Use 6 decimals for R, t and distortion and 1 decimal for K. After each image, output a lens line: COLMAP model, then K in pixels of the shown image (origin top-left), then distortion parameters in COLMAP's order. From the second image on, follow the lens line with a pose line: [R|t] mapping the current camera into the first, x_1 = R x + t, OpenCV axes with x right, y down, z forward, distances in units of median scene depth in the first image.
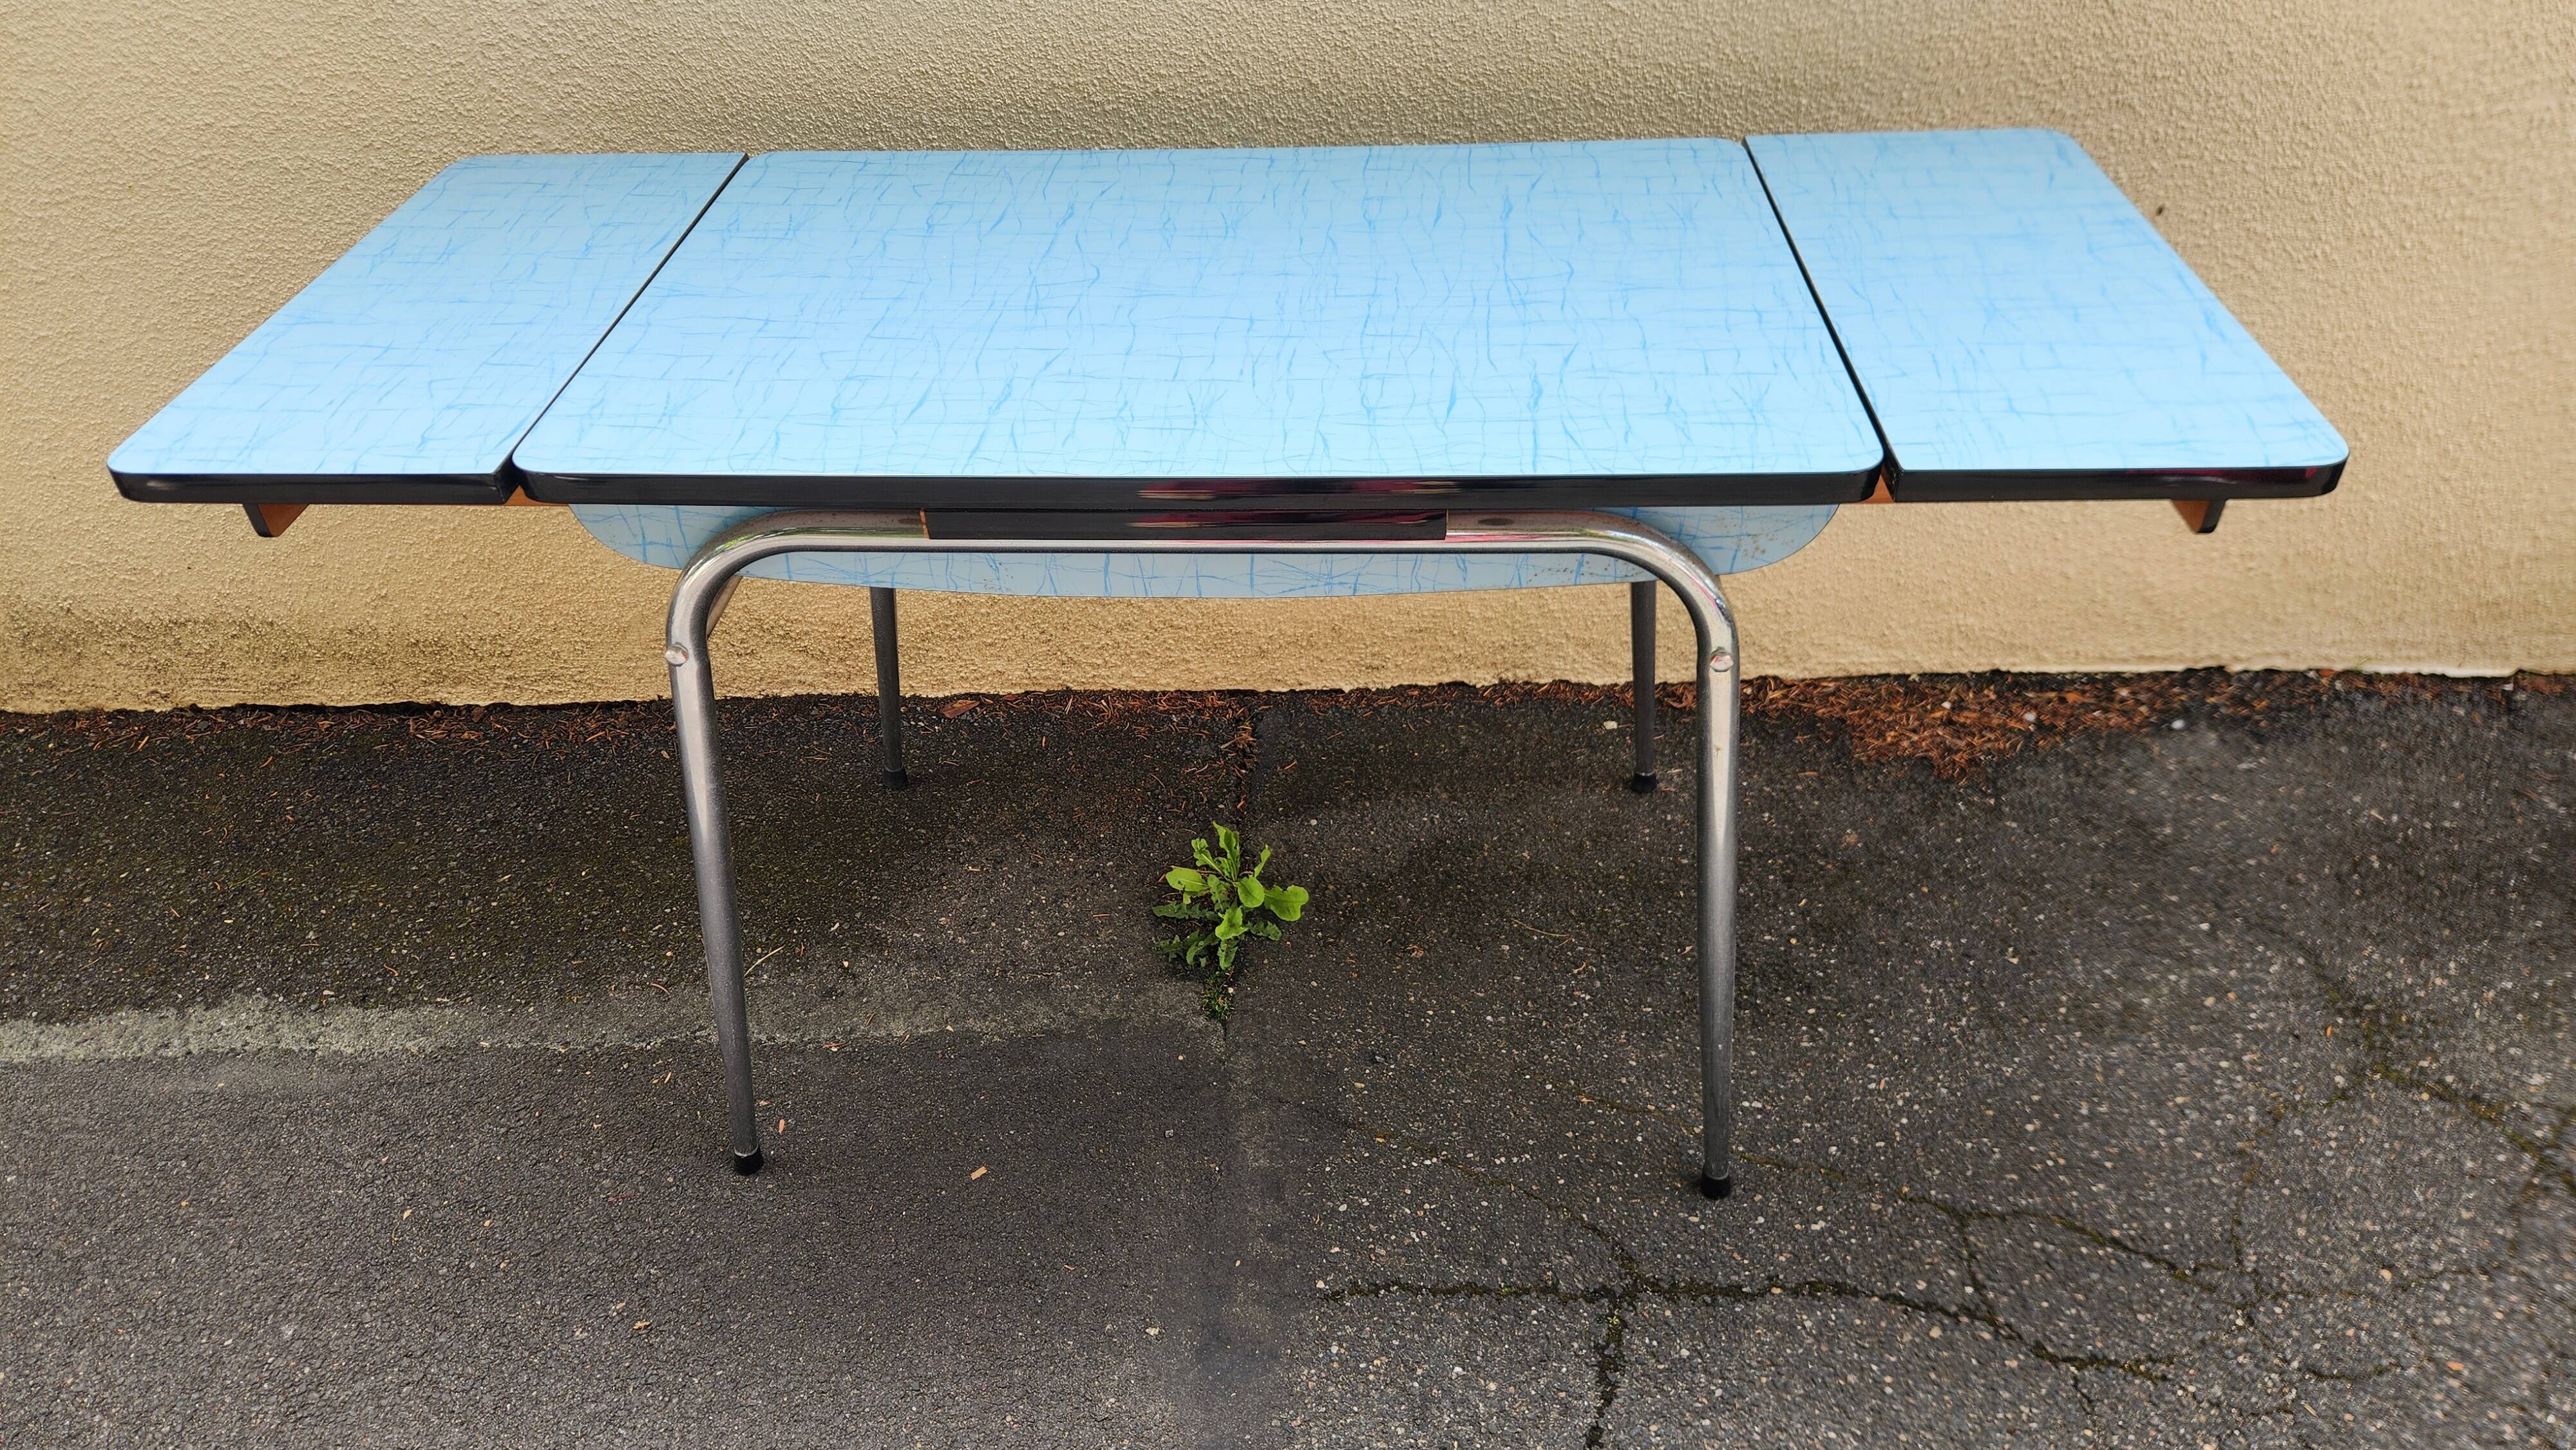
lens RADIAL K [[1741.6, 0, 1261.7], [0, 1741.6, 735.2], [0, 0, 1]] dist [0.065684, -0.057681]
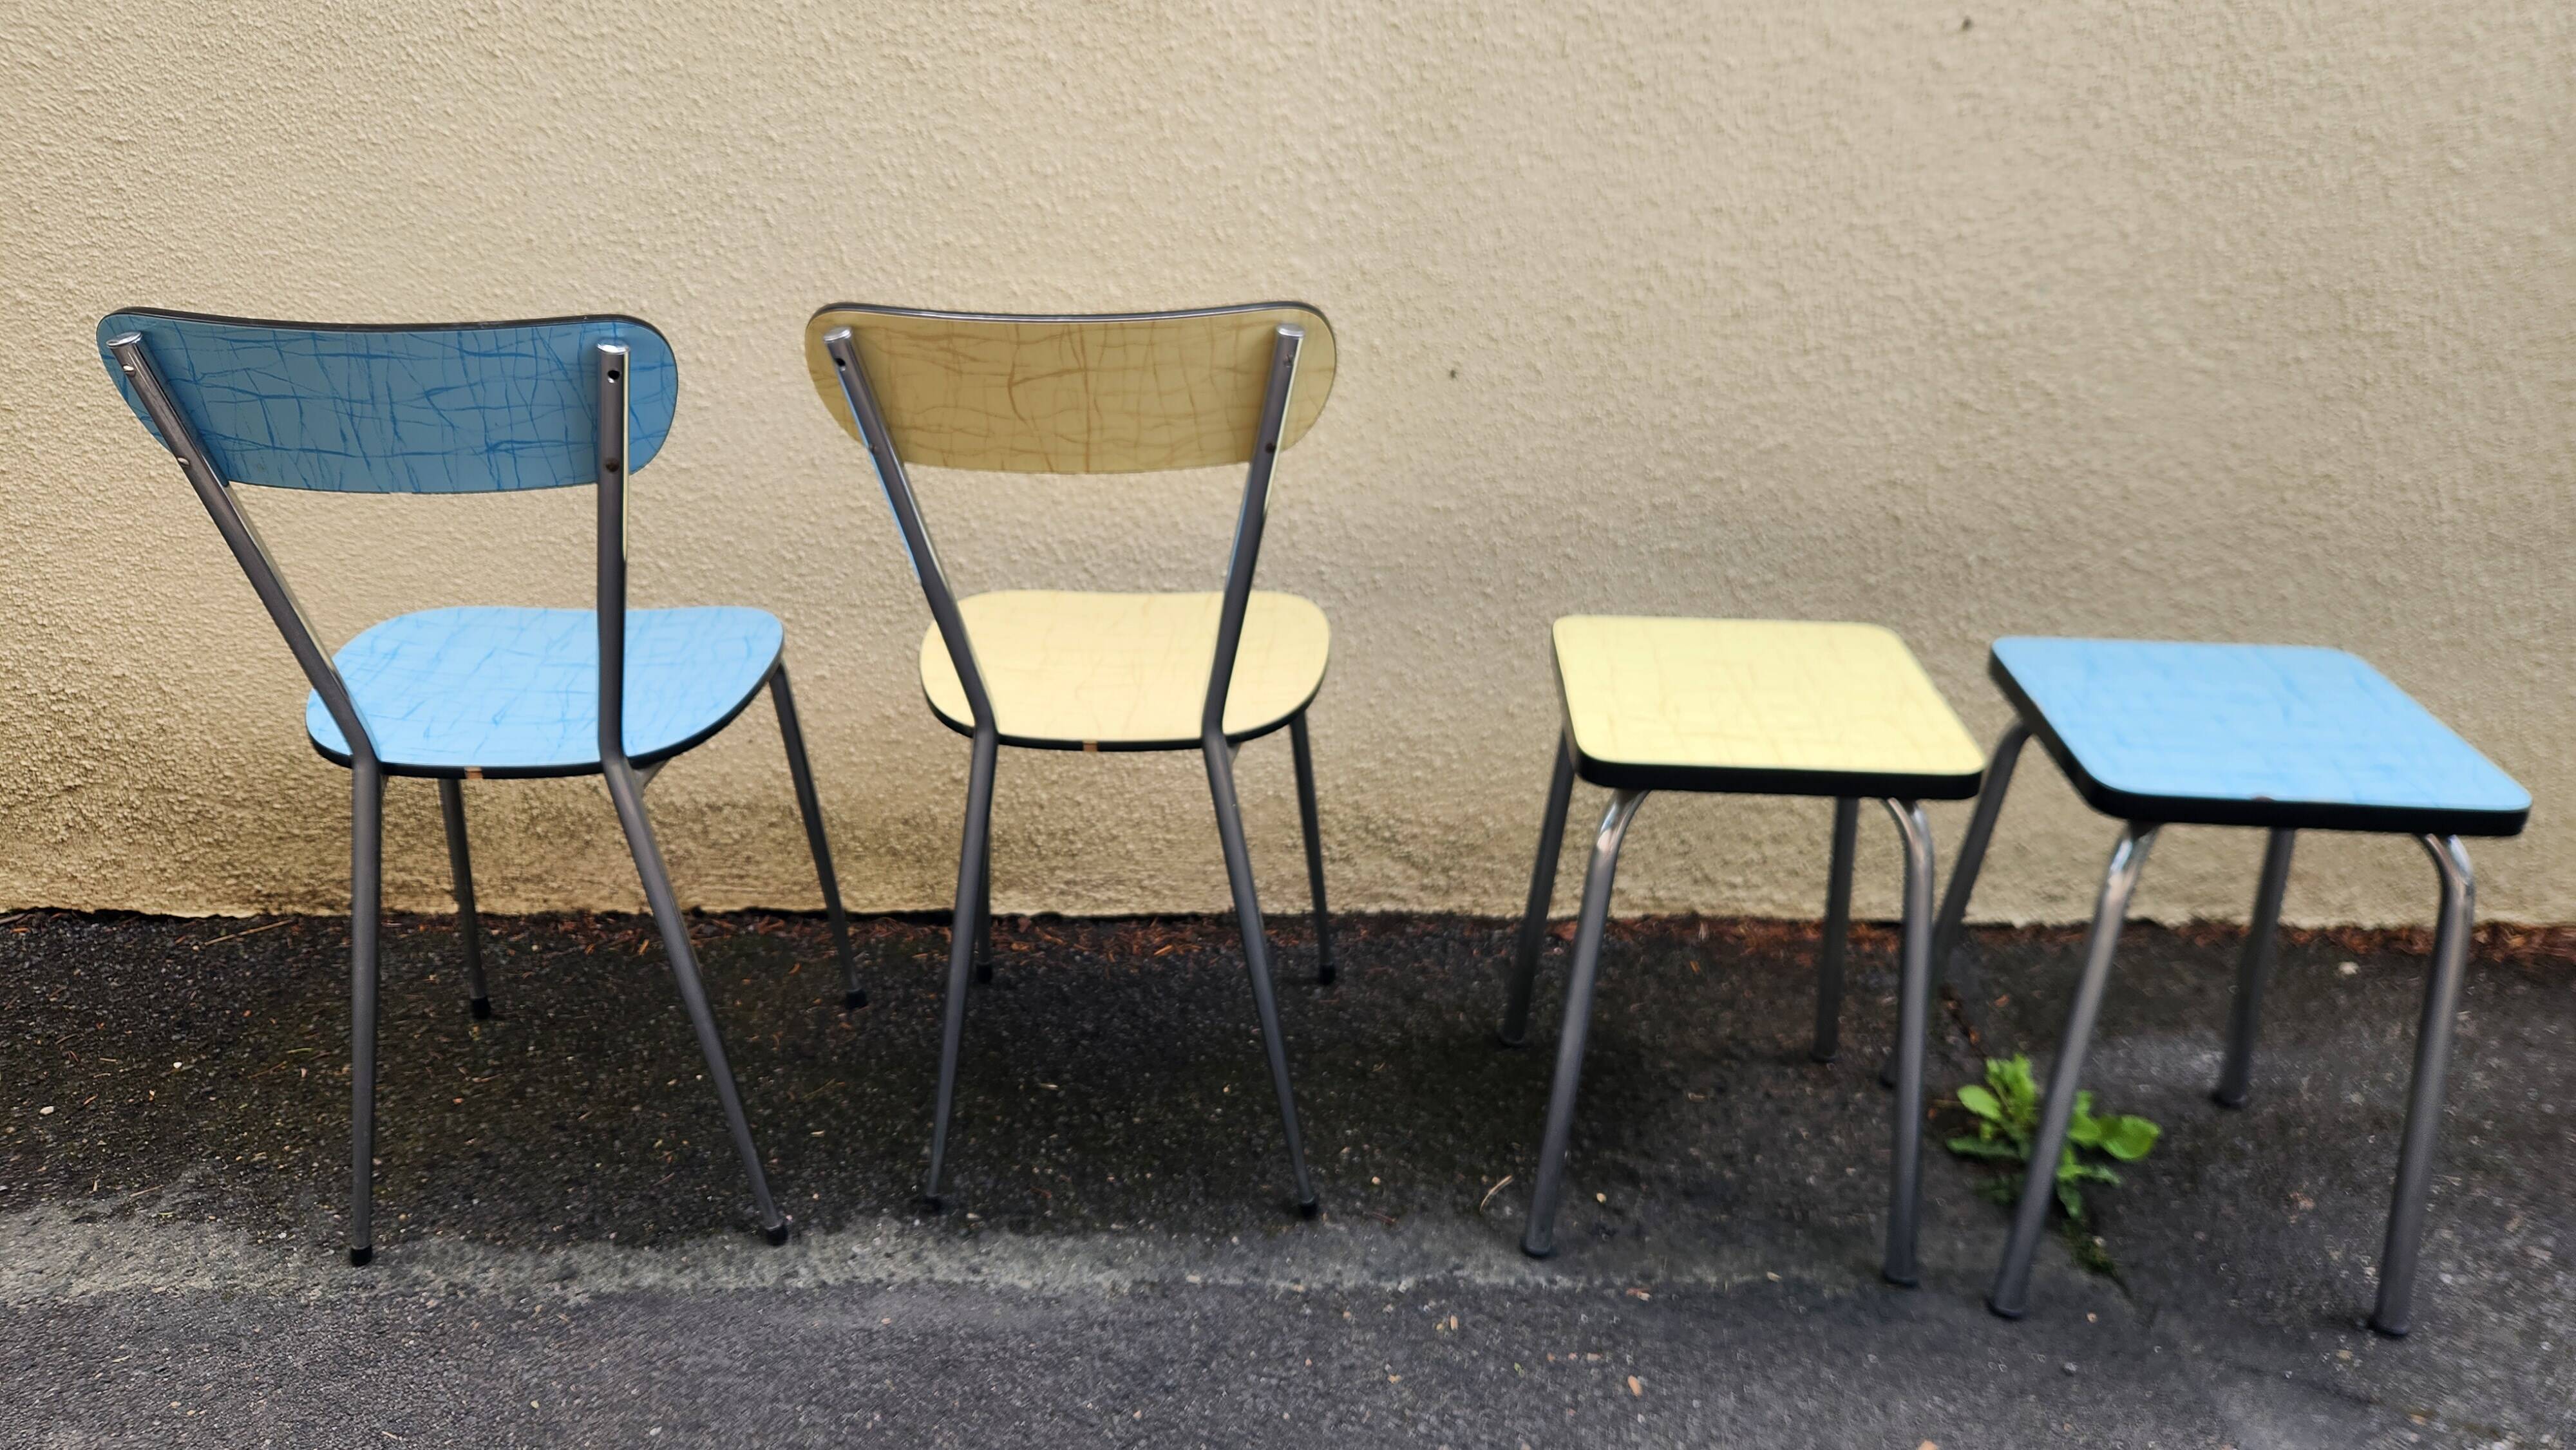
lens RADIAL K [[1741.6, 0, 1260.3], [0, 1741.6, 681.7], [0, 0, 1]] dist [0.065684, -0.057681]
pose [[0.998968, 0.033148, 0.031050, -0.444214], [-0.023635, 0.963169, -0.267858, 0.126044], [-0.038786, 0.266847, 0.962958, 0.155406]]
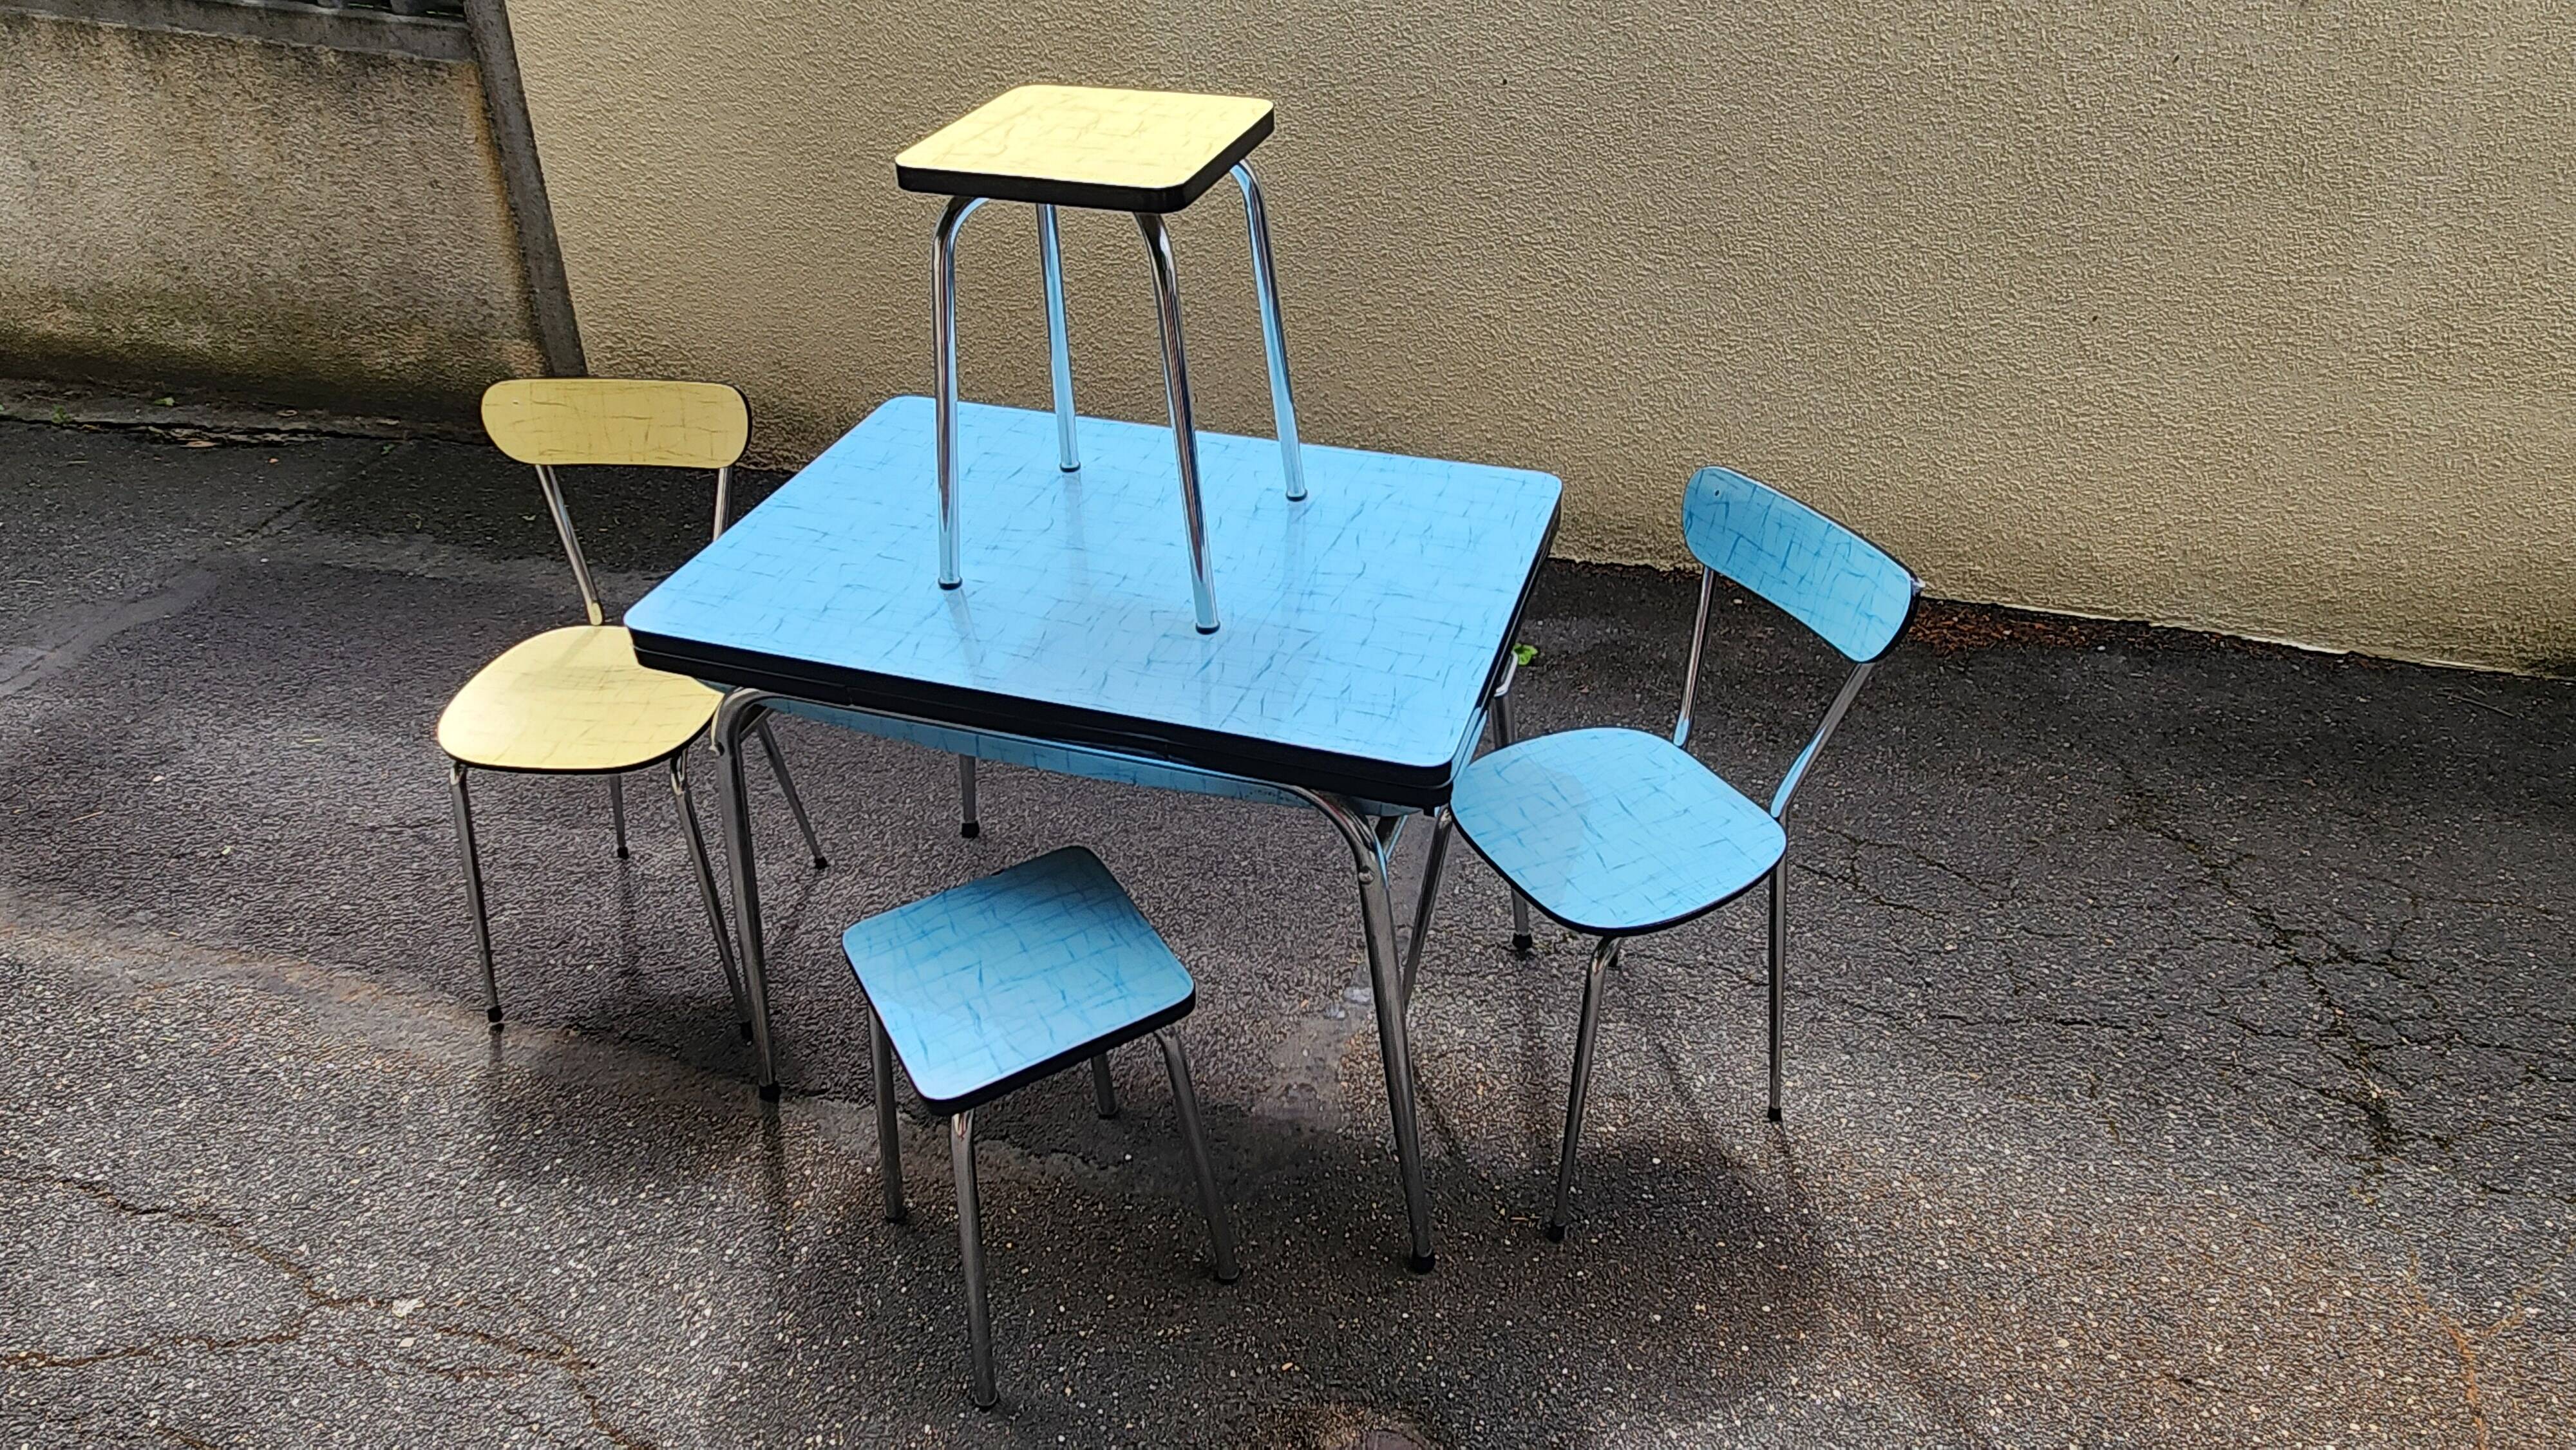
lens RADIAL K [[1731.5, 0, 1279.7], [0, 1731.5, 722.9], [0, 0, 1]] dist [0.025497, -0.024525]
pose [[0.971628, 0.152932, -0.180416, 0.113409], [-0.164808, 0.984917, -0.052697, 0.304909], [0.169636, 0.080936, 0.982178, -0.746028]]
